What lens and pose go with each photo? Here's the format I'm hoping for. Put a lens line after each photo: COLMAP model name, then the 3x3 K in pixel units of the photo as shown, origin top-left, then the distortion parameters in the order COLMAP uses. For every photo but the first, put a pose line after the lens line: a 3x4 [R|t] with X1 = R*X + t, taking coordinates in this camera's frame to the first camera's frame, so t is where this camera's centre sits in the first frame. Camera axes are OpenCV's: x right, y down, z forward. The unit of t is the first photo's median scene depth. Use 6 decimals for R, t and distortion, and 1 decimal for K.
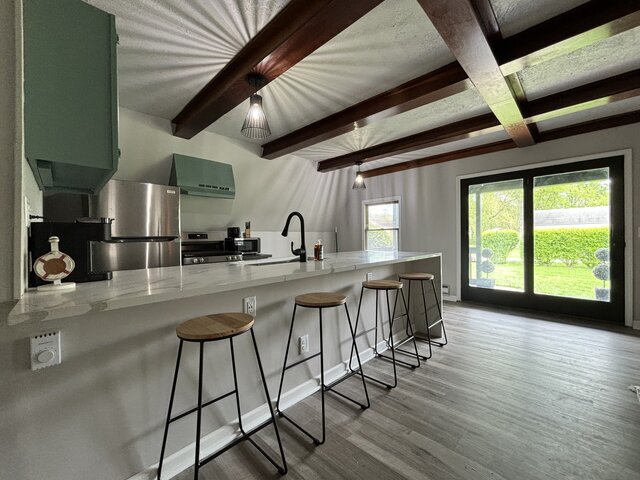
lens RADIAL K [[257.2, 0, 320.0], [0, 257.2, 240.0], [0, 0, 1]] dist [0.000061, 0.000178]
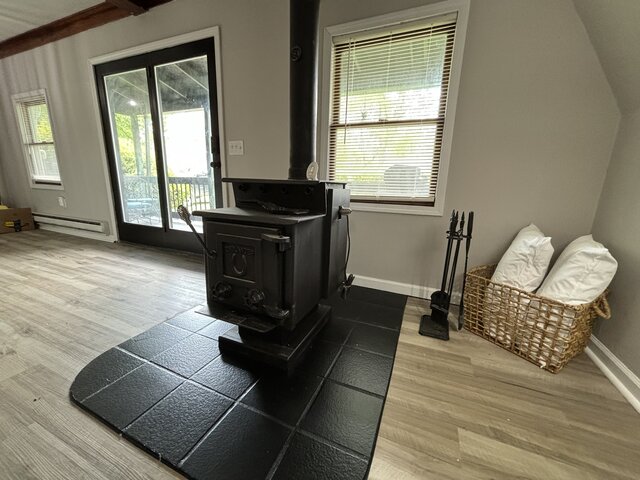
lens RADIAL K [[257.2, 0, 320.0], [0, 257.2, 240.0], [0, 0, 1]] dist [0.000061, 0.000178]
pose [[0.932953, -0.046371, 0.356999, 0.967943], [-0.034094, 0.975831, 0.215851, 0.052611], [-0.358380, -0.213550, 0.908824, 0.091247]]
